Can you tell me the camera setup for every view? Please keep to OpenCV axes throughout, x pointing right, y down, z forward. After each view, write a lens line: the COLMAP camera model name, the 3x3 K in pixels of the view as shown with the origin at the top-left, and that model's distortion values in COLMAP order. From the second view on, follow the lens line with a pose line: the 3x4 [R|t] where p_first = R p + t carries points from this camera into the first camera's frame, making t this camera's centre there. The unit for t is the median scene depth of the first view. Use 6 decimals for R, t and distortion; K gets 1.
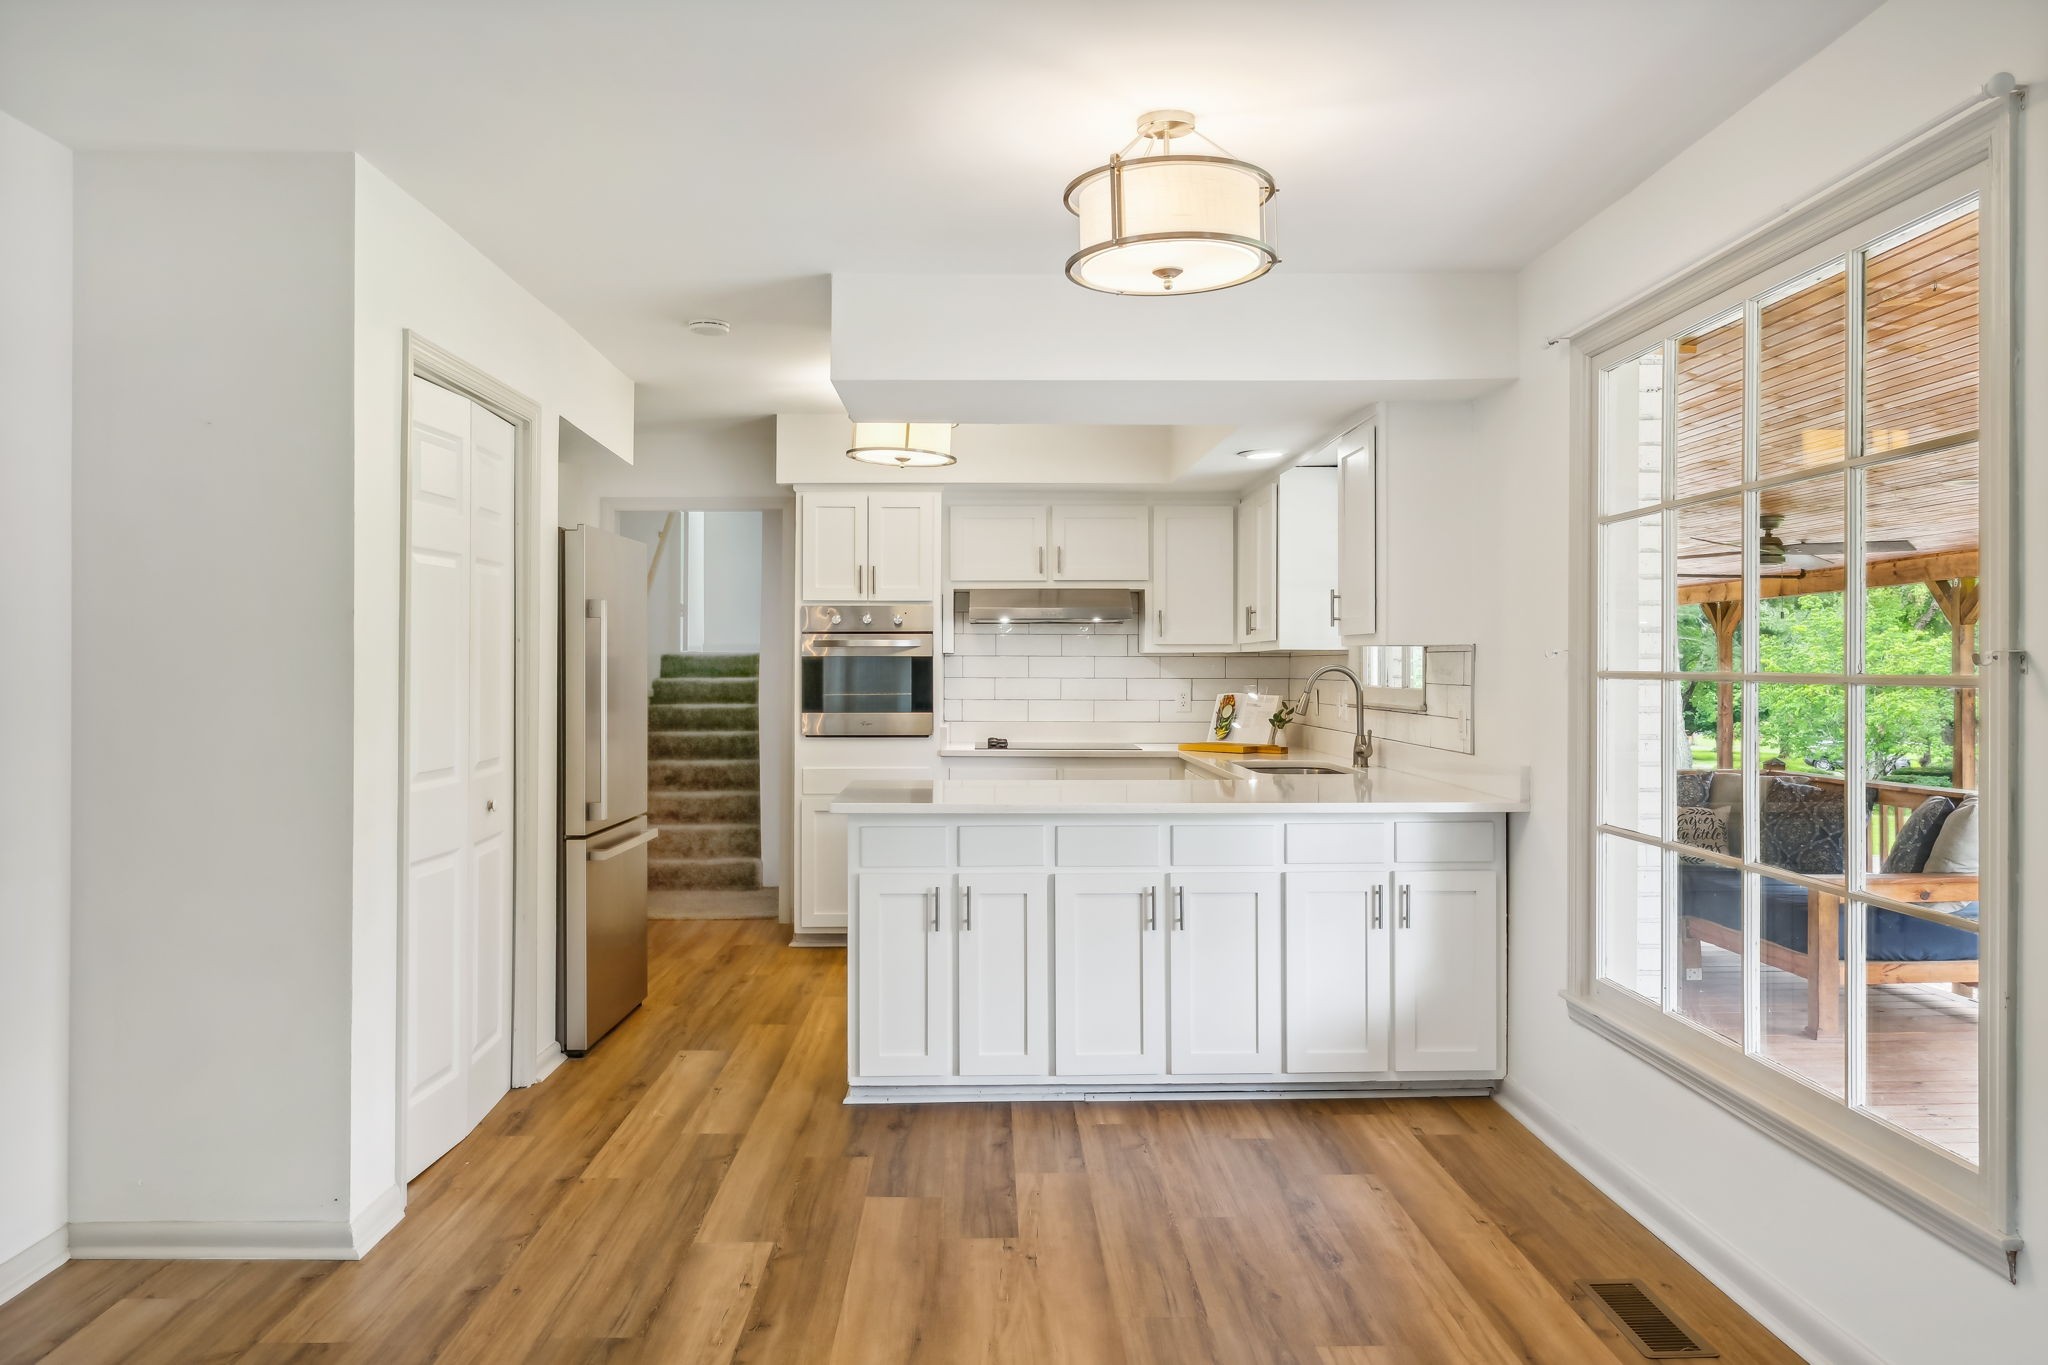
lens RADIAL K [[1474.2, 0, 1044.7], [0, 1474.2, 659.9], [0, 0, 1]] dist [-0.001375, -0.003885]
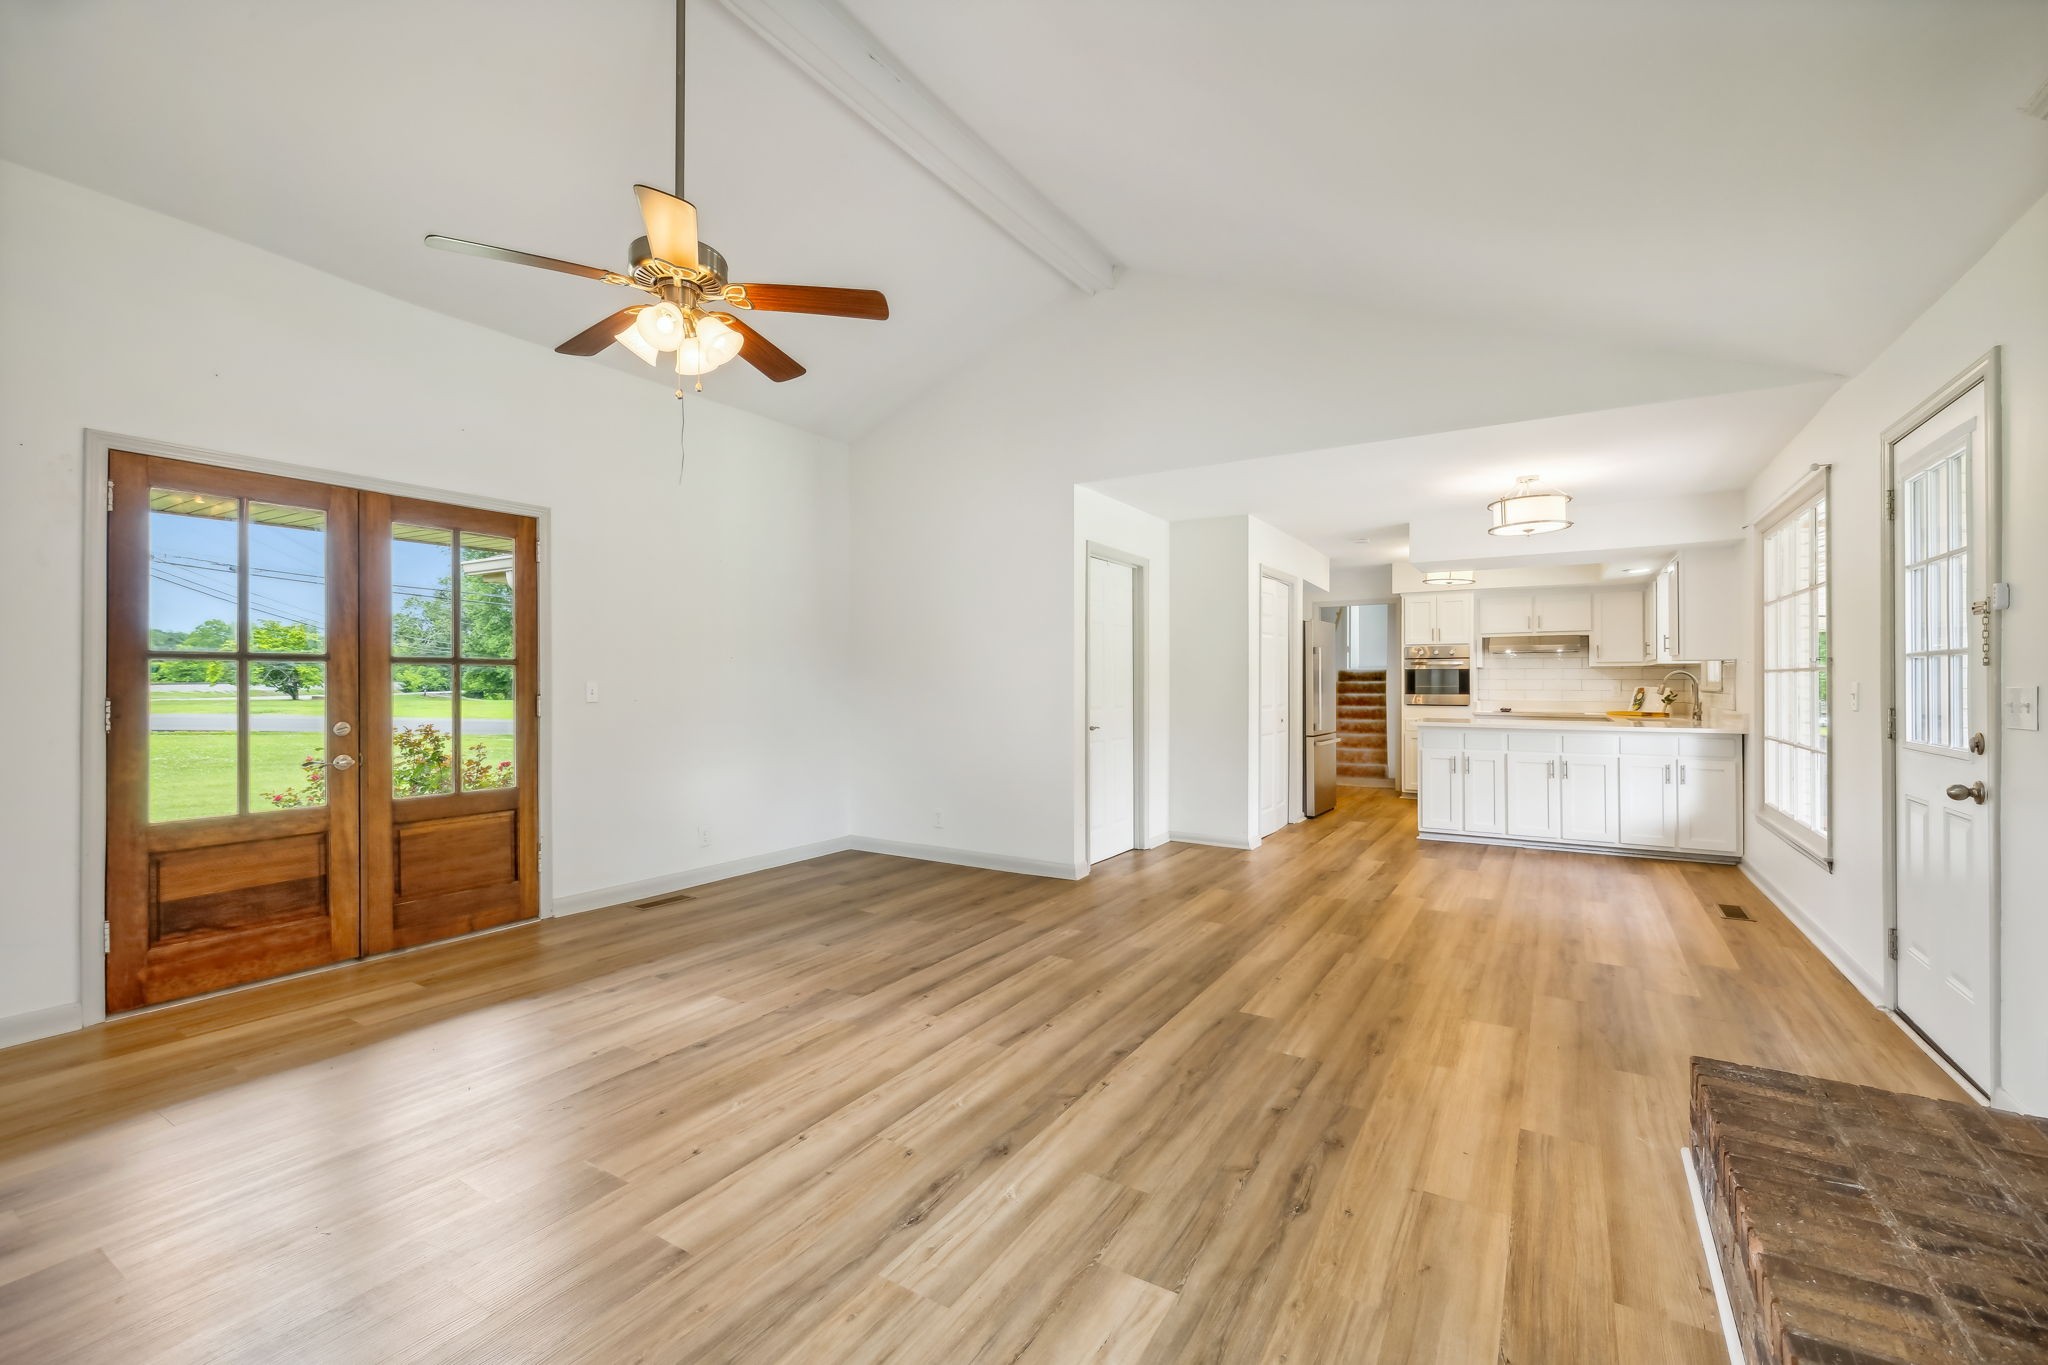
lens RADIAL K [[869.2, 0, 1022.2], [0, 869.2, 673.0], [0, 0, 1]] dist [0.003380, 0.000403]
pose [[0.827098, -0.005284, -0.562033, 0.107719], [0.001364, 0.999972, -0.007394, 0.013023], [0.562056, 0.005349, 0.827082, -0.470408]]
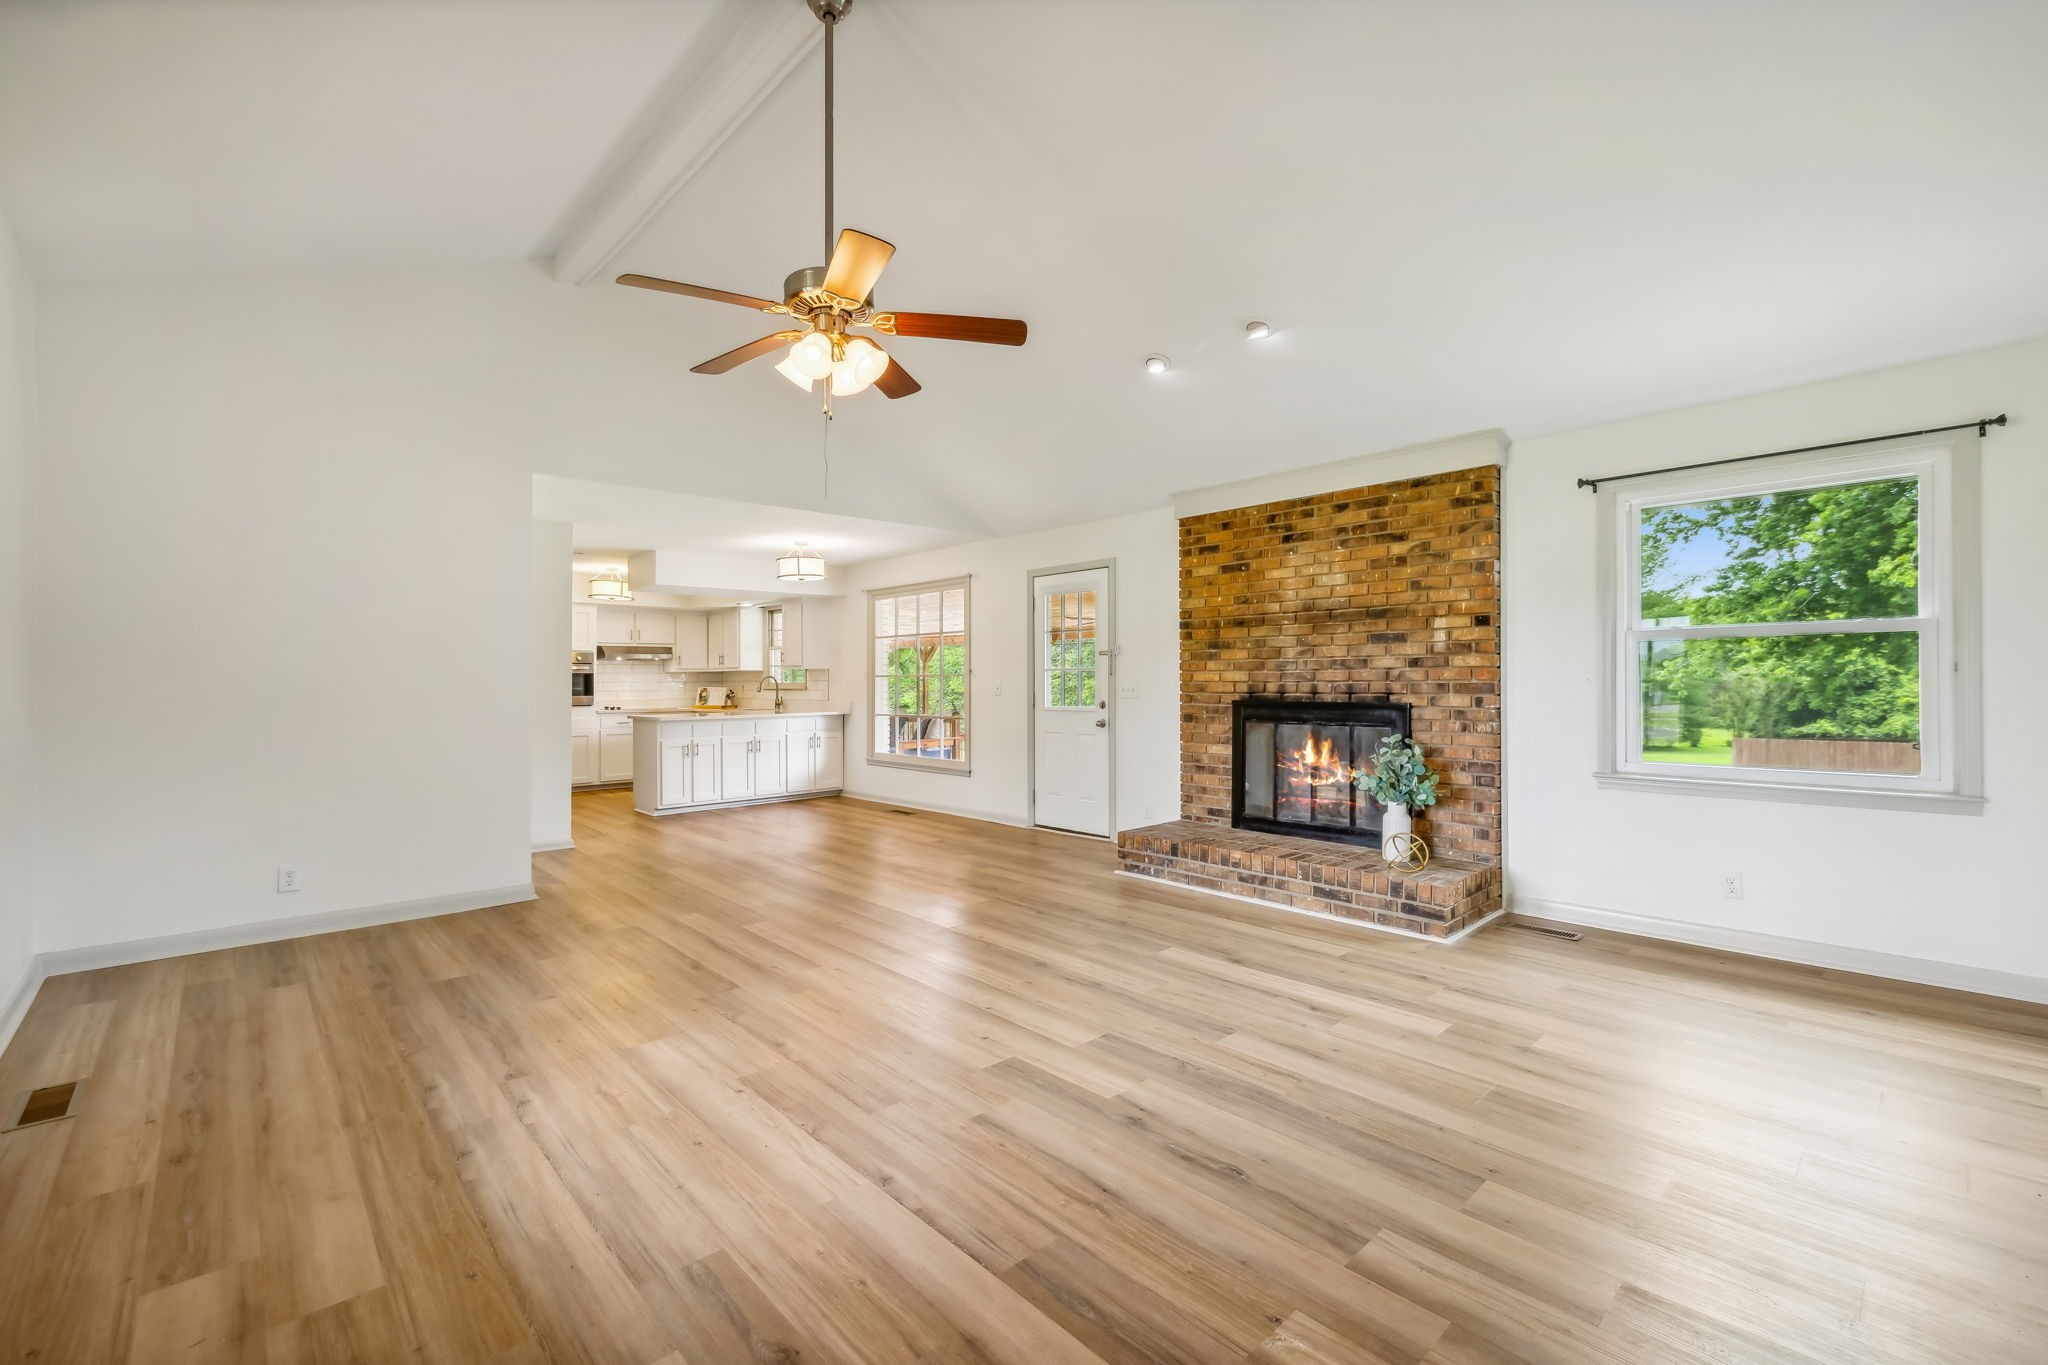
lens RADIAL K [[869.2, 0, 1014.8], [0, 869.2, 678.4], [0, 0, 1]] dist [0.003380, 0.000403]
pose [[0.762602, -0.003498, 0.646859, -0.518570], [0.004463, 0.999990, 0.000146, 0.010192], [-0.646853, 0.002775, 0.762610, -0.627686]]
